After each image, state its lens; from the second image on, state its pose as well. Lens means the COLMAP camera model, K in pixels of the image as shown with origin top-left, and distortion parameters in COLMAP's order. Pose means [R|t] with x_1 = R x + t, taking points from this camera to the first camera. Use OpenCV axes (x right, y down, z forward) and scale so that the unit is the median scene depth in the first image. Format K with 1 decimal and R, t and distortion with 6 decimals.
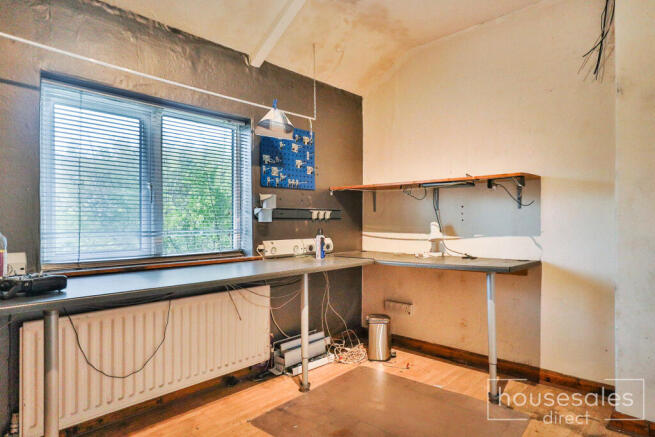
lens RADIAL K [[369.2, 0, 345.1], [0, 369.2, 218.4], [0, 0, 1]] dist [-0.049014, 0.021657]
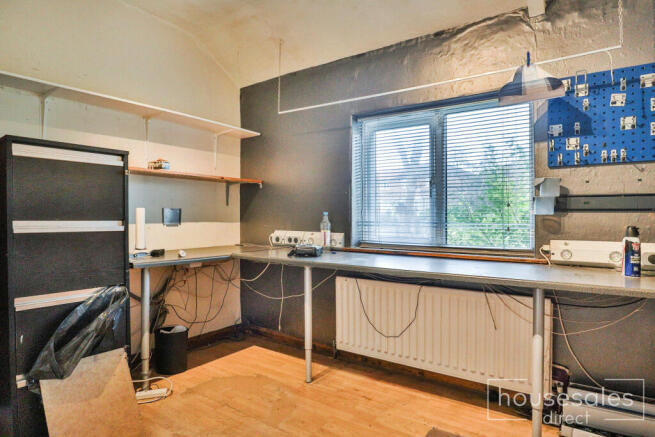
lens RADIAL K [[369.2, 0, 345.1], [0, 369.2, 218.4], [0, 0, 1]] dist [-0.049014, 0.021657]
pose [[0.154854, 0.012258, -0.987861, 0.485457], [0.003628, 0.999909, 0.012976, 0.006195], [0.987931, -0.005593, 0.154796, 0.503784]]
